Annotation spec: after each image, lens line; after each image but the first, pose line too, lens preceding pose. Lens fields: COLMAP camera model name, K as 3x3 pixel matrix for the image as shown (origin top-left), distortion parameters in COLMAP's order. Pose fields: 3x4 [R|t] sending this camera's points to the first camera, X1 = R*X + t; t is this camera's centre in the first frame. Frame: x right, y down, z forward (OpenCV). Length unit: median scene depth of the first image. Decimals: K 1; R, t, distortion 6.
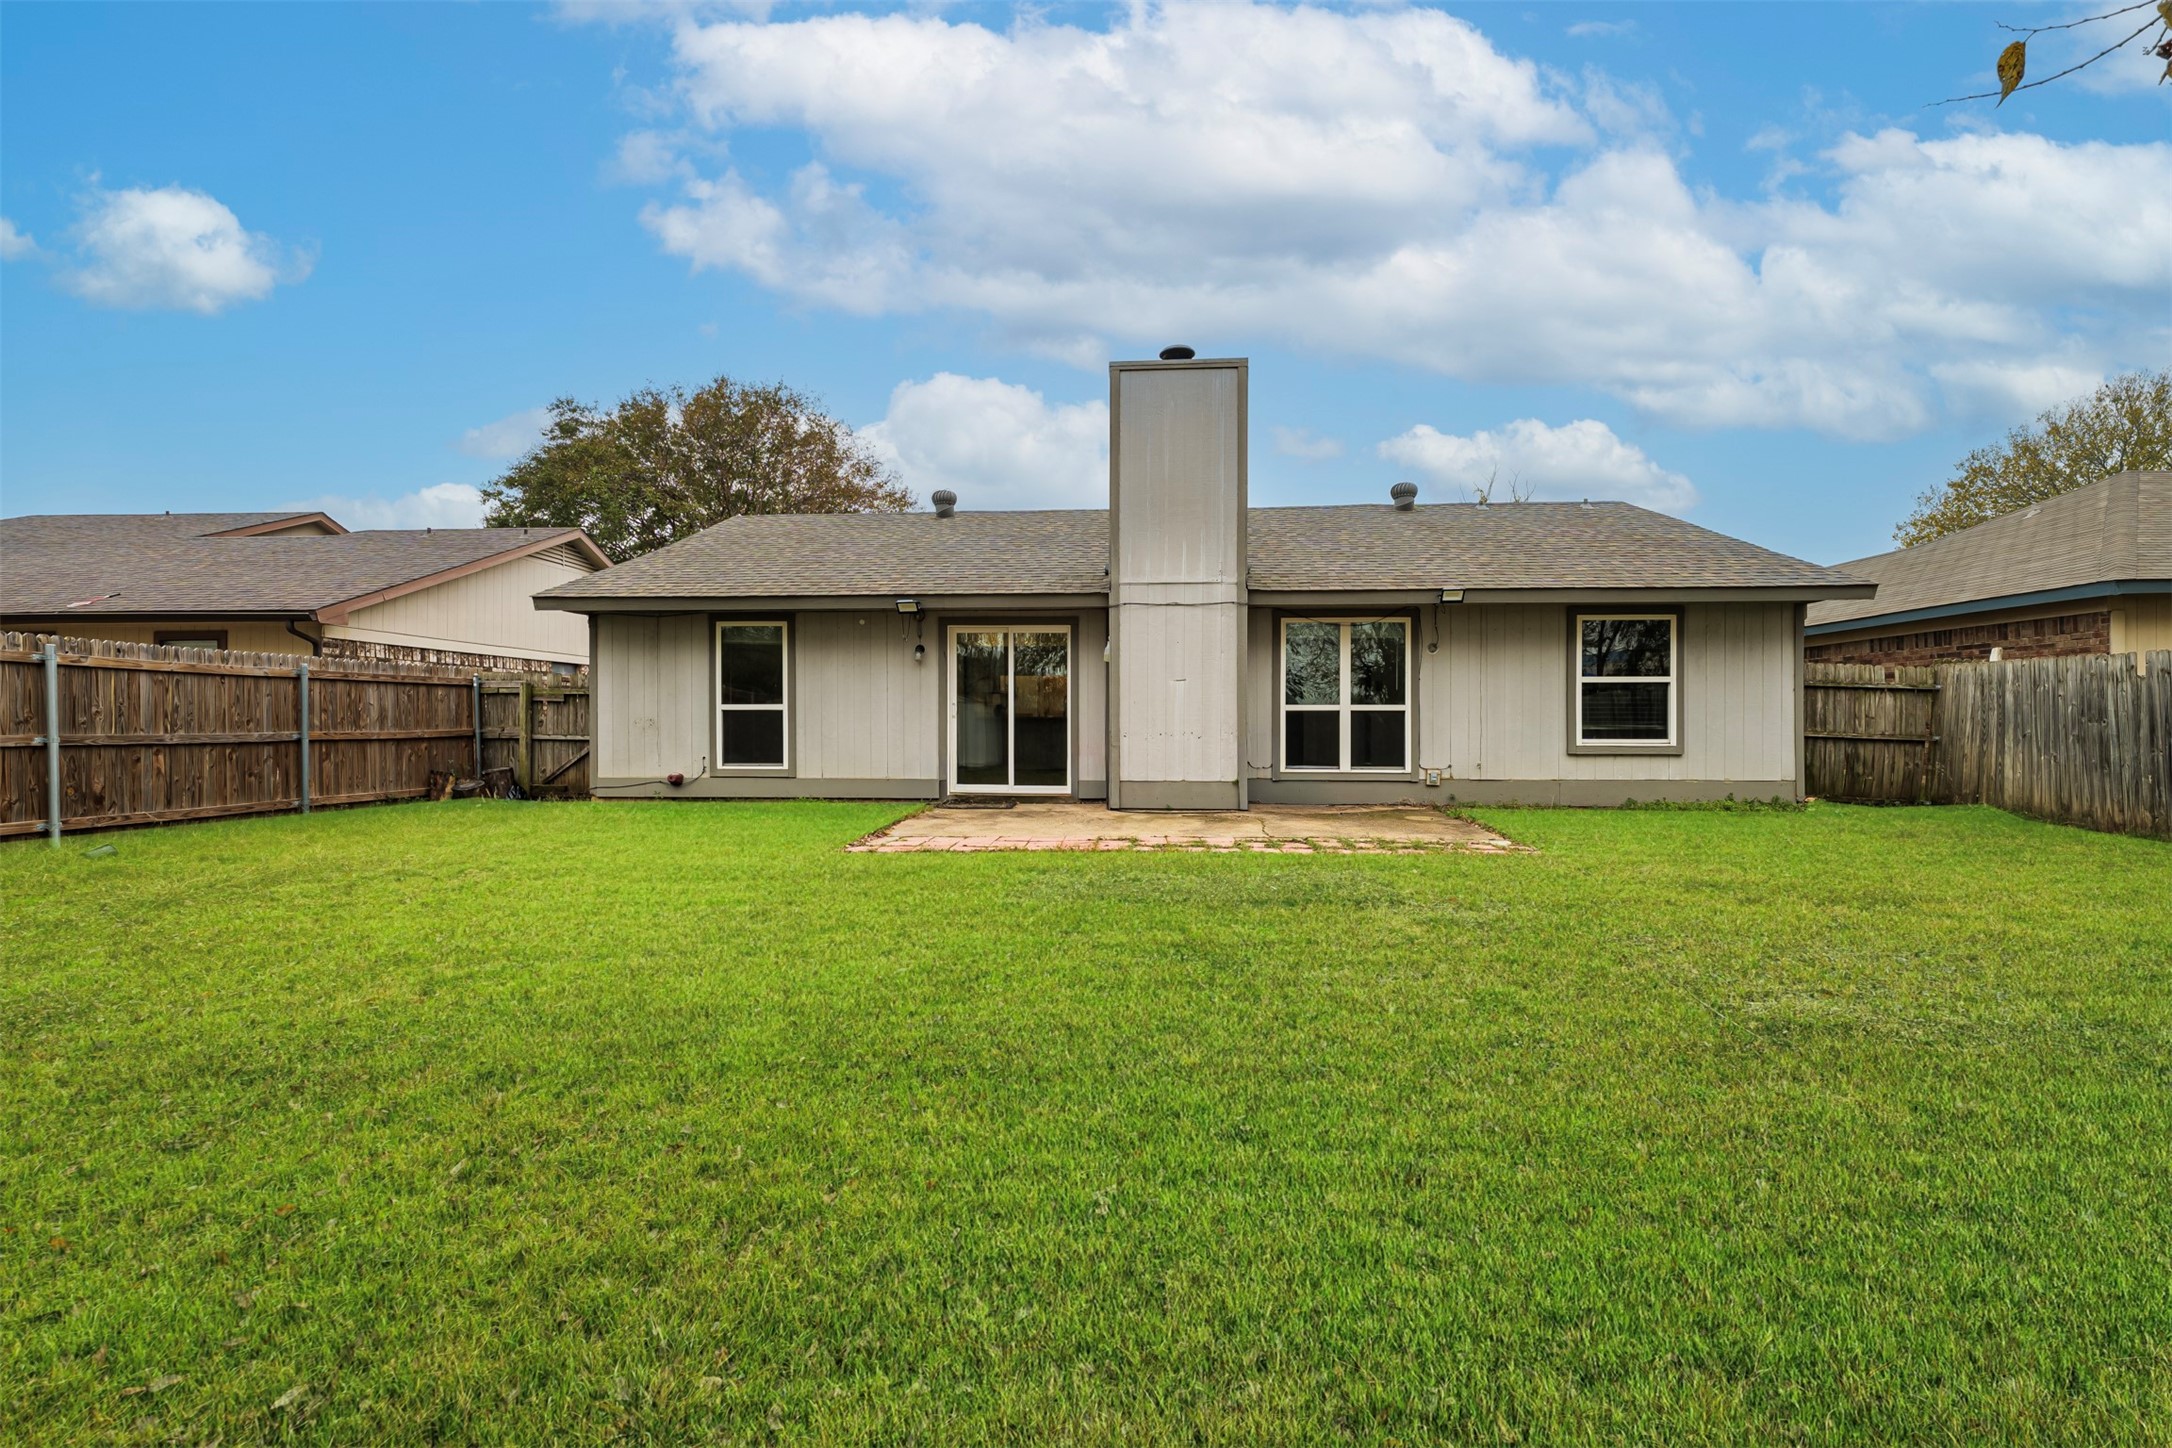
lens RADIAL K [[879.6, 0, 1091.0], [0, 879.6, 727.9], [0, 0, 1]] dist [0.012456, -0.000147]
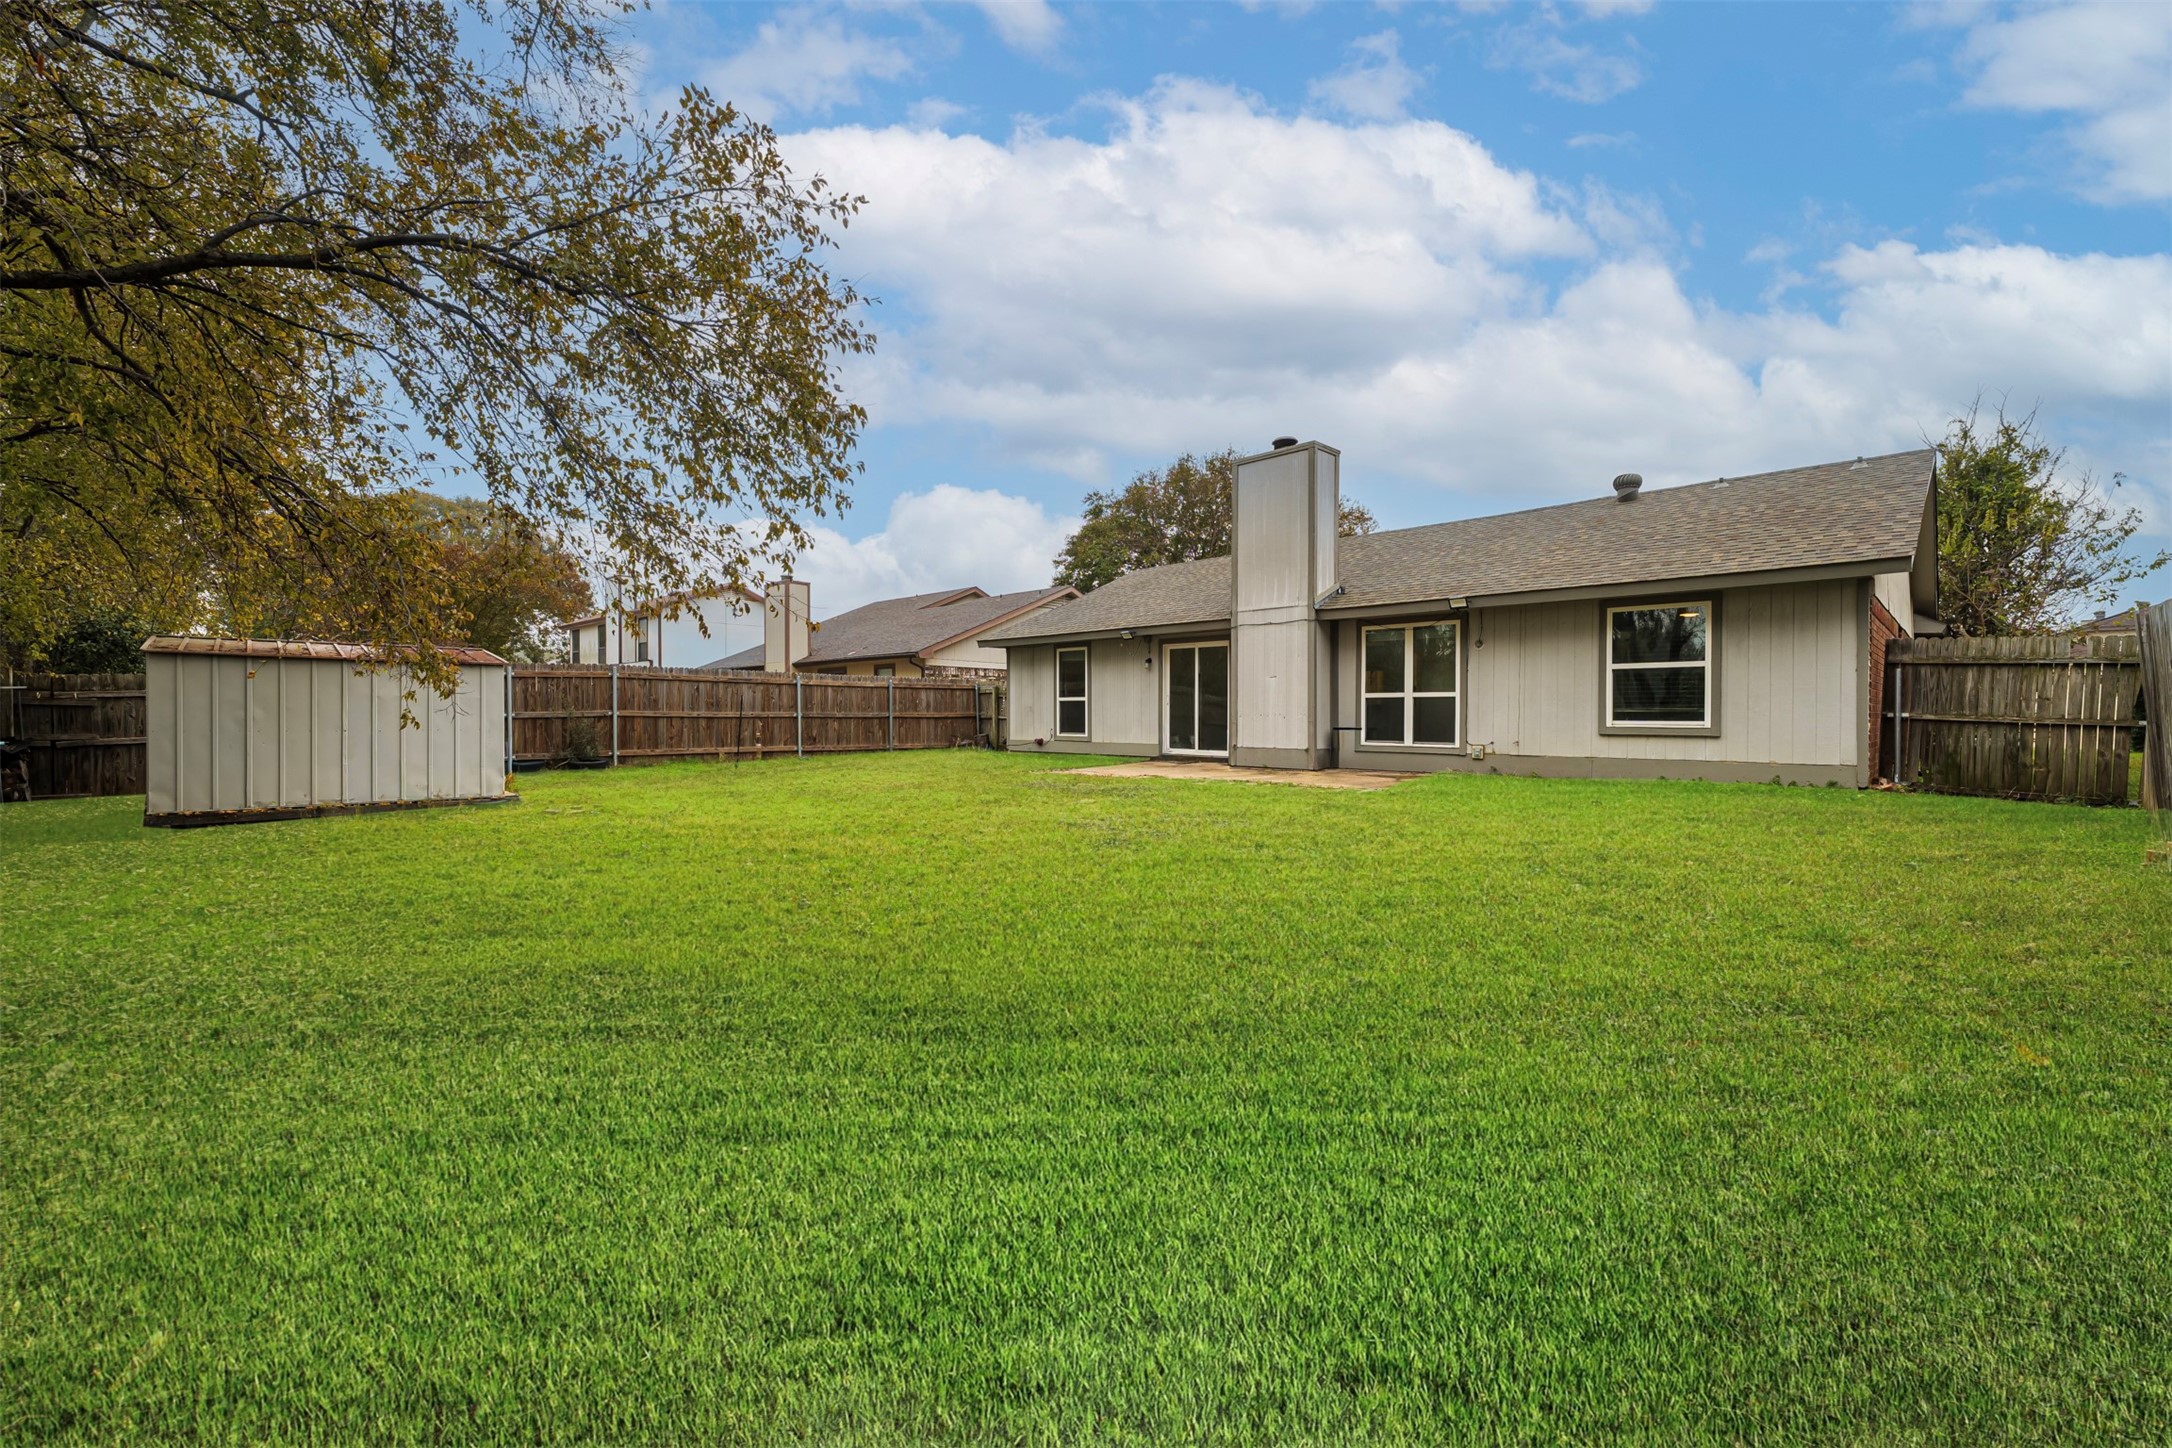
lens RADIAL K [[879.6, 0, 1091.0], [0, 879.6, 727.9], [0, 0, 1]] dist [0.012456, -0.000147]
pose [[0.759529, 0.011415, -0.650374, 0.767508], [-0.007214, 0.999932, 0.009127, 0.015978], [0.650434, -0.002240, 0.759559, -0.253199]]
